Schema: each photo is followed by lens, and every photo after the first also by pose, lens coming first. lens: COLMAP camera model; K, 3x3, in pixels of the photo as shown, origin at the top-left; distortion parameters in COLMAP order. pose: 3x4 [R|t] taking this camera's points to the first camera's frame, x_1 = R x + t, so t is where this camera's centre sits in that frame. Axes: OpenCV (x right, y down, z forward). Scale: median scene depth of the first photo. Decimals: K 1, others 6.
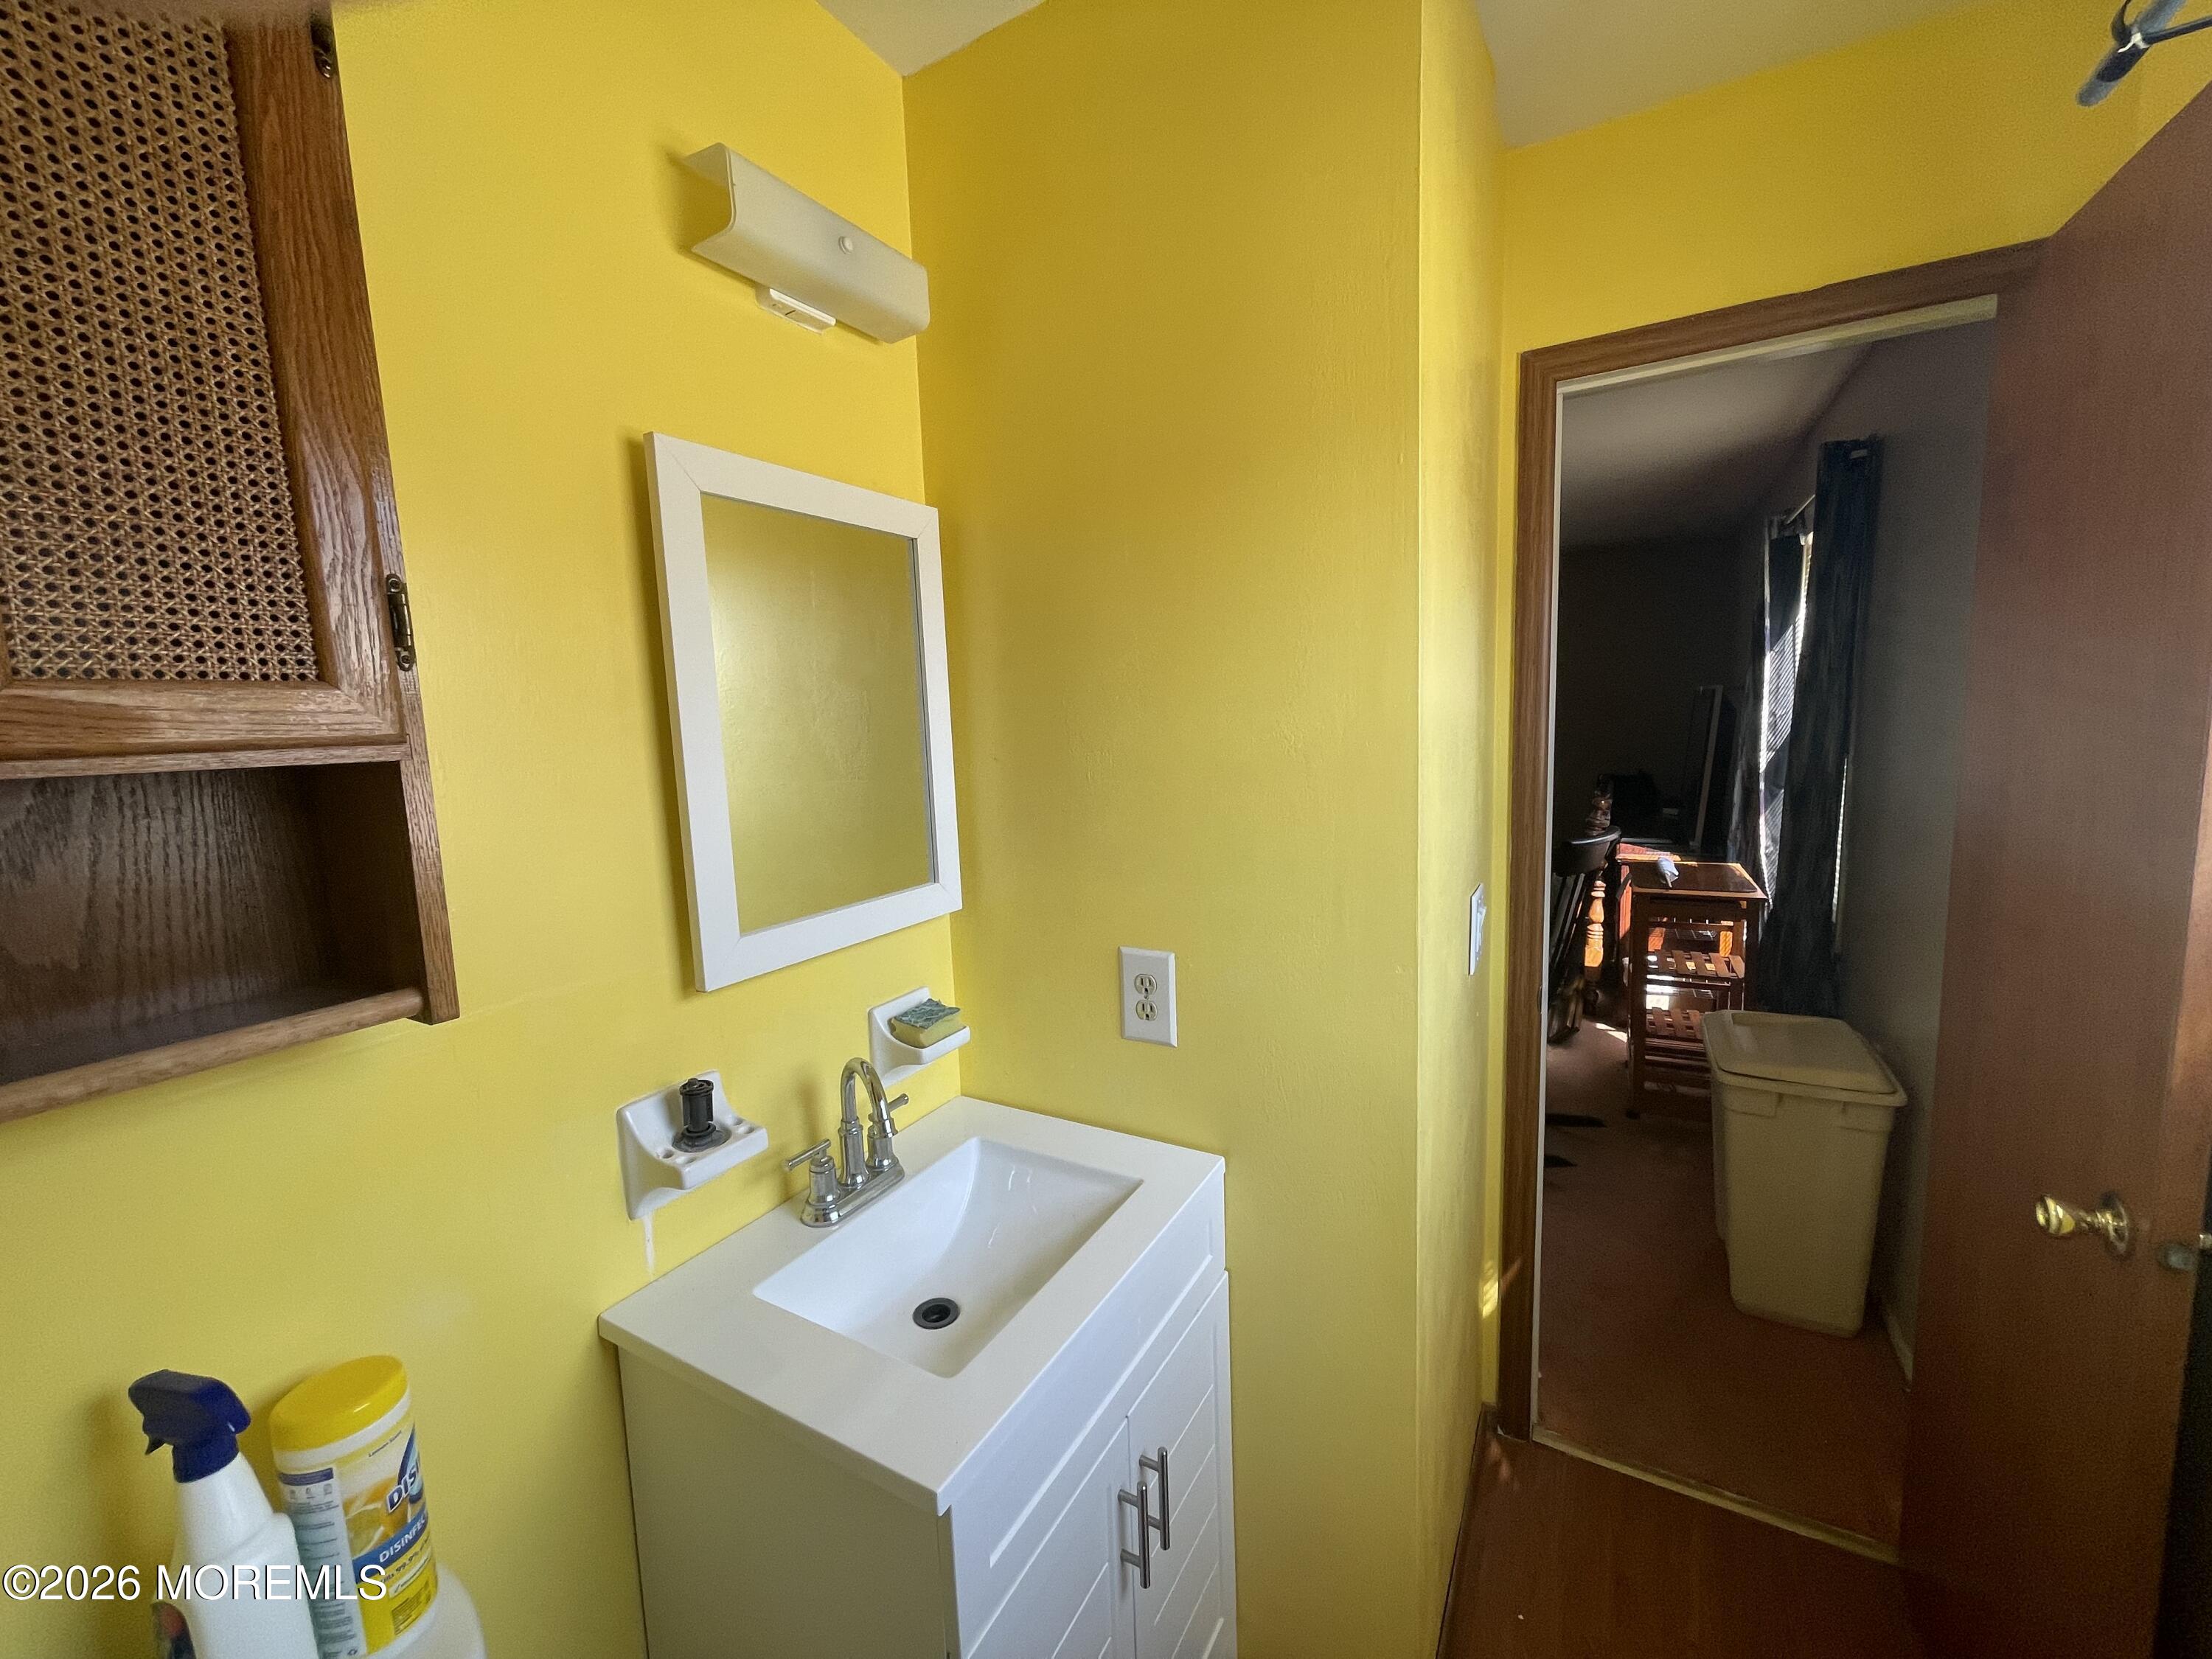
lens RADIAL K [[884.6, 0, 1106.0], [0, 884.6, 829.5], [0, 0, 1]] dist [-0.000489, -0.000150]
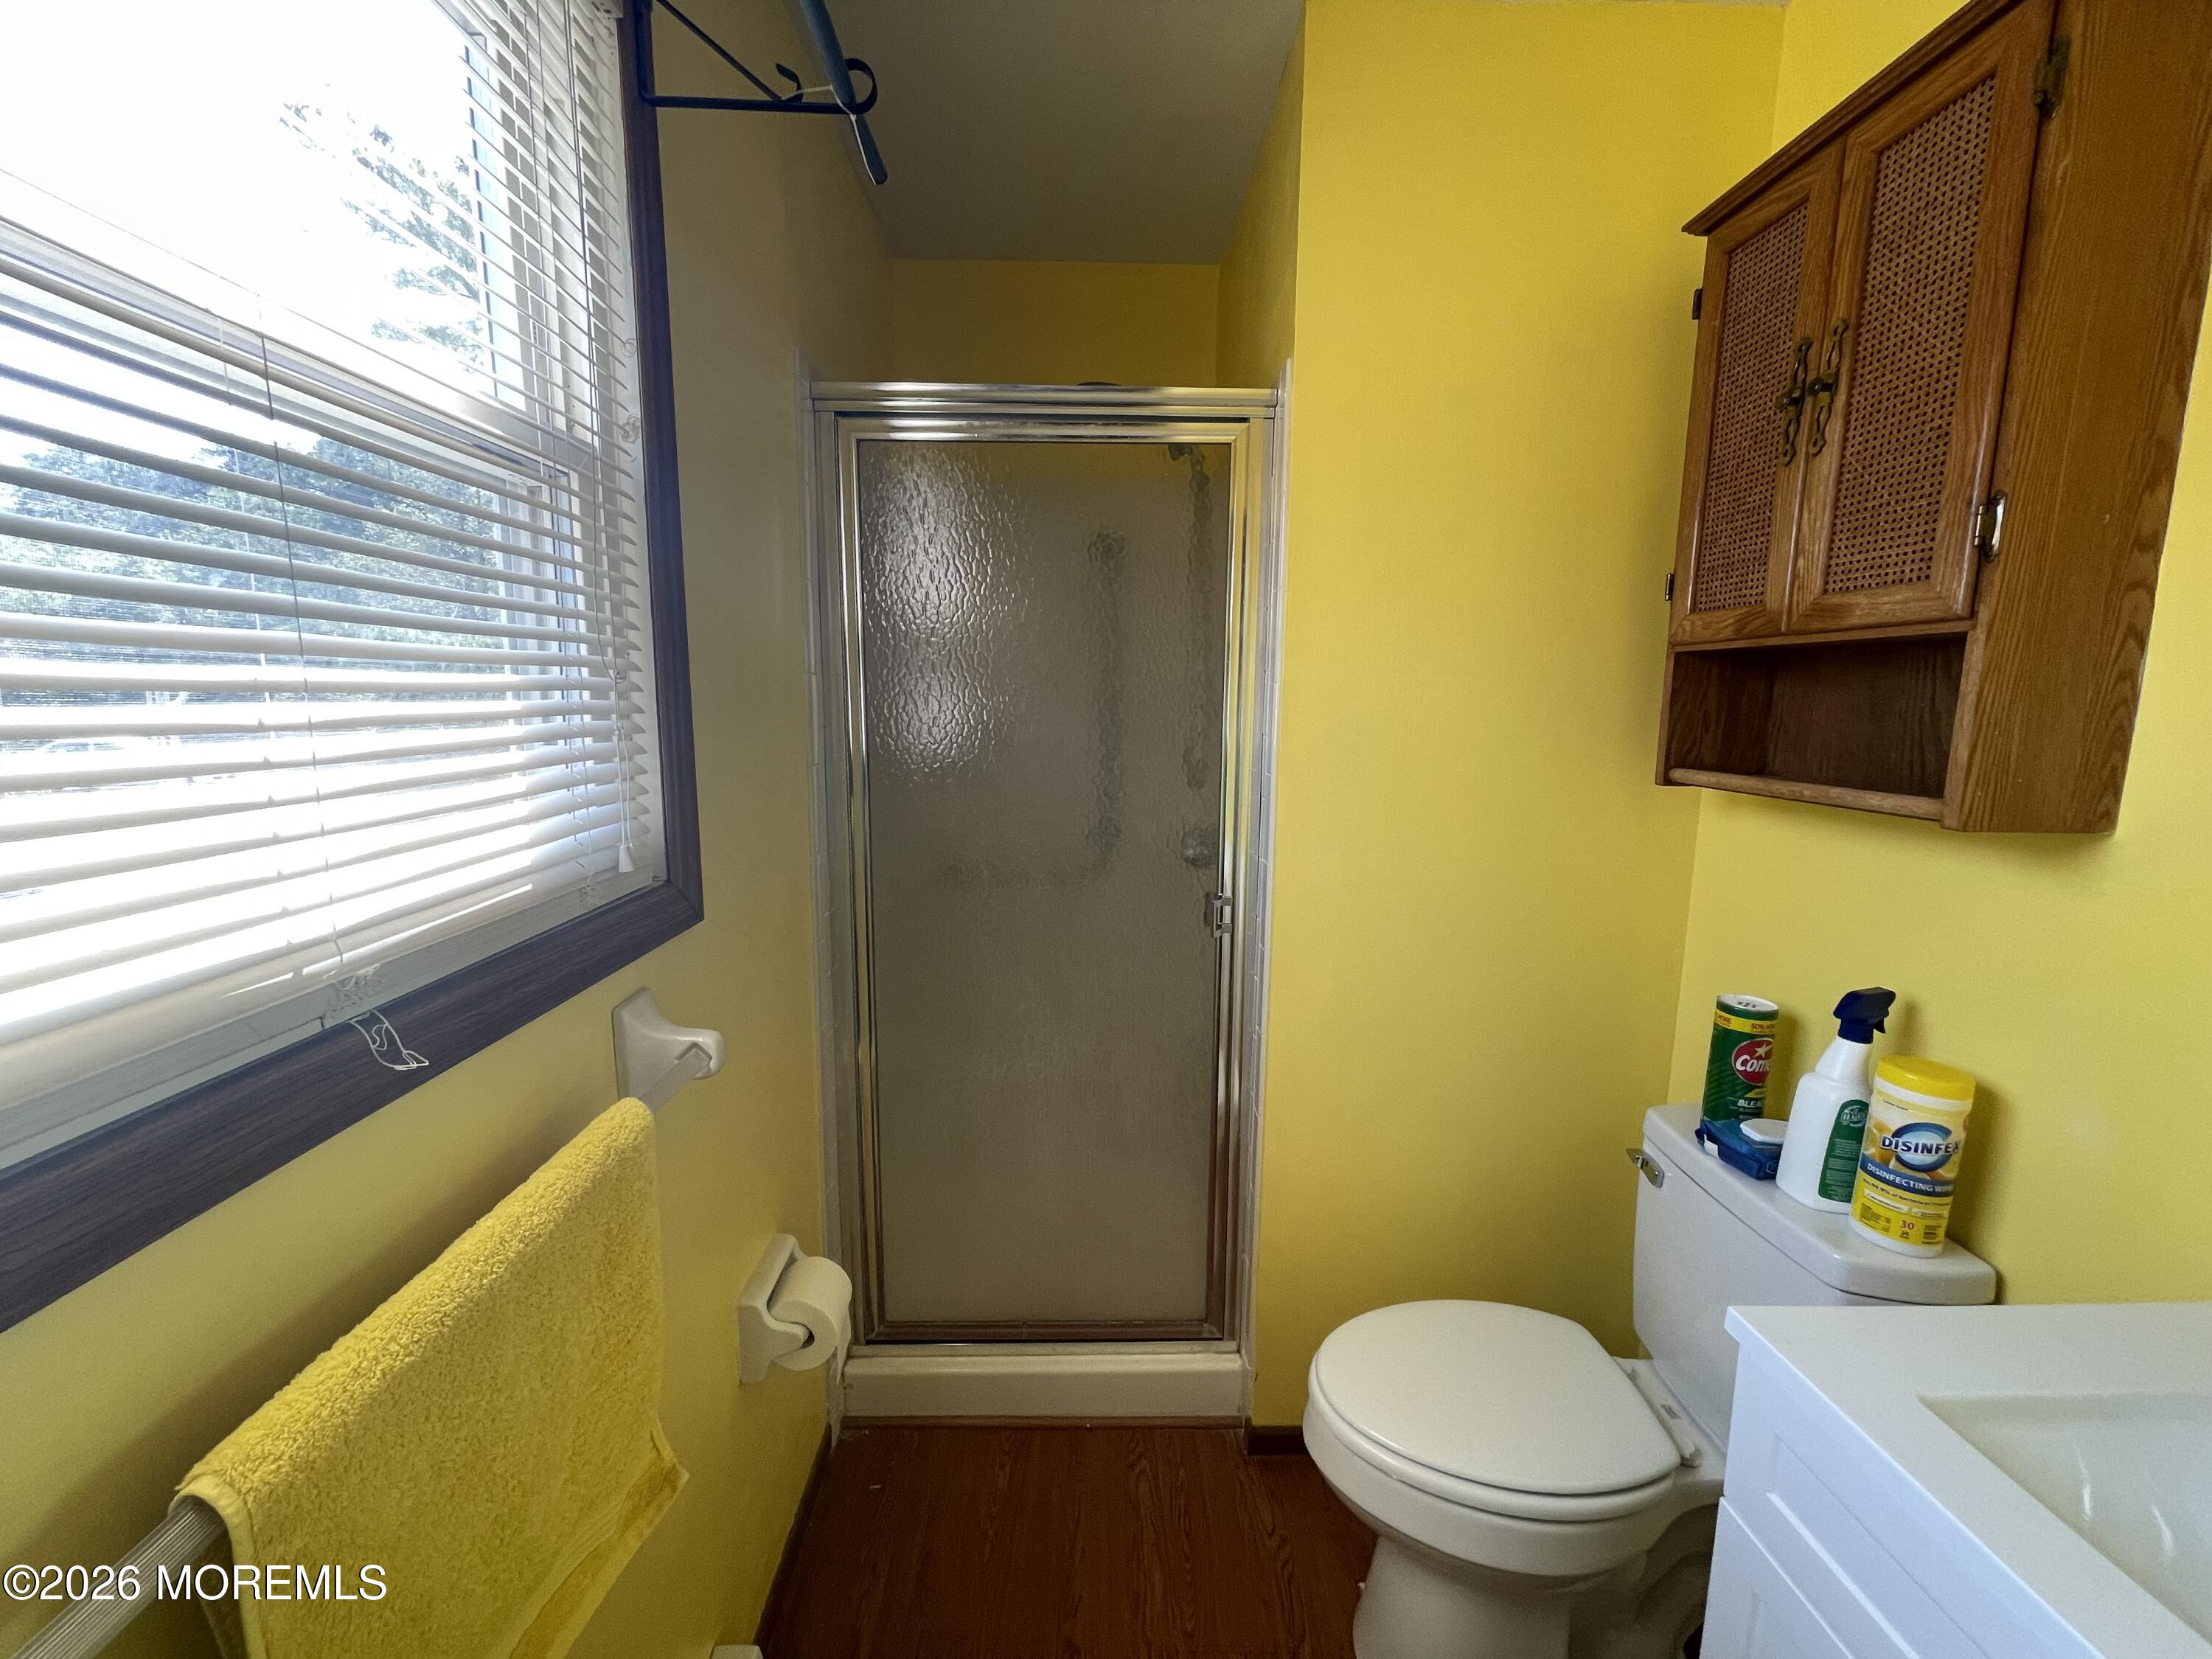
lens RADIAL K [[884.6, 0, 1106.0], [0, 884.6, 829.5], [0, 0, 1]] dist [-0.000489, -0.000150]
pose [[-0.853016, 0.109536, -0.510259, 1.337784], [-0.037896, 0.962144, 0.269893, -0.125126], [0.520506, 0.249560, -0.816574, 1.854748]]
